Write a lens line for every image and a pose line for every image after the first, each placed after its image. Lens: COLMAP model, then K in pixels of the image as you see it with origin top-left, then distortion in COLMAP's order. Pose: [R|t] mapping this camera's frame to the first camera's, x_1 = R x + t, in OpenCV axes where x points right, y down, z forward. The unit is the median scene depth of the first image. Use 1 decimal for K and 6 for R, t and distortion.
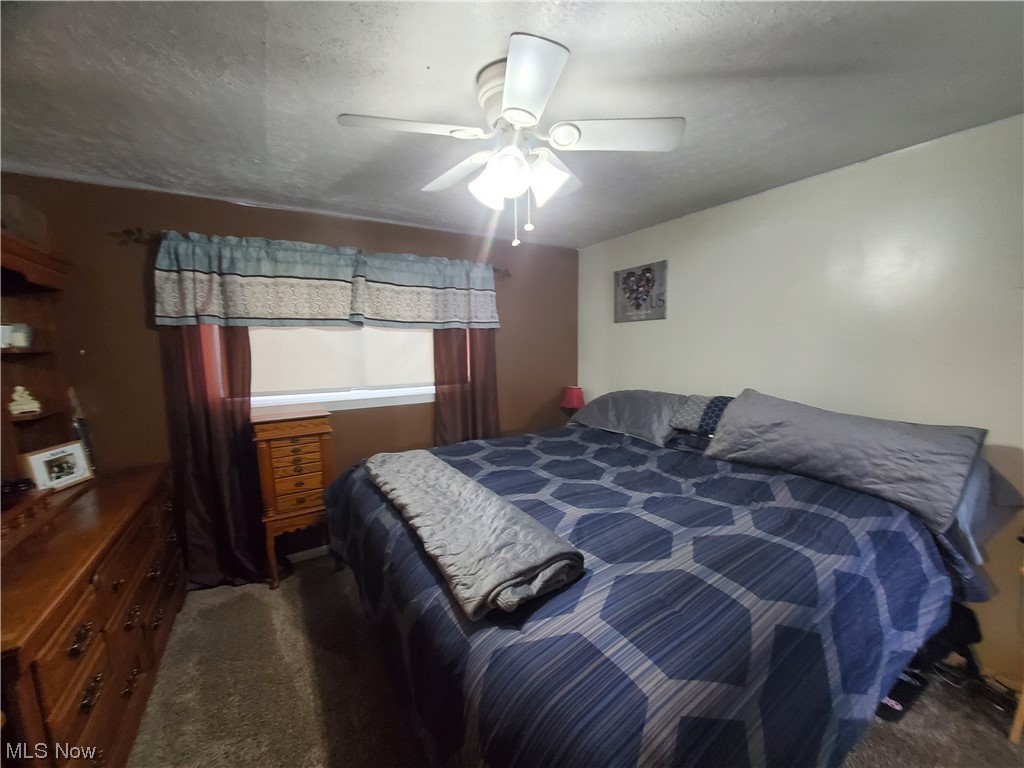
lens RADIAL K [[404.4, 0, 513.0], [0, 404.4, 398.0], [0, 0, 1]] dist [0.002515, -0.000838]
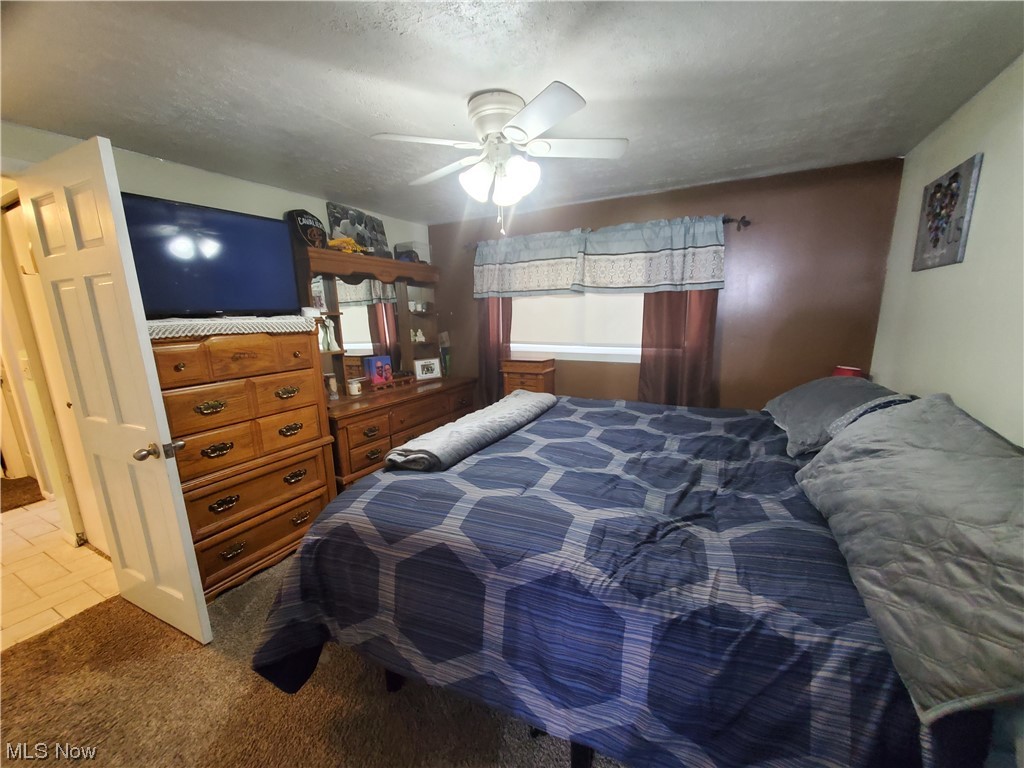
lens RADIAL K [[404.4, 0, 513.0], [0, 404.4, 398.0], [0, 0, 1]] dist [0.002515, -0.000838]
pose [[0.518351, 0.185199, -0.834874, 0.674047], [-0.099787, 0.982698, 0.156035, -0.040688], [0.849326, 0.002429, 0.527863, 0.197773]]
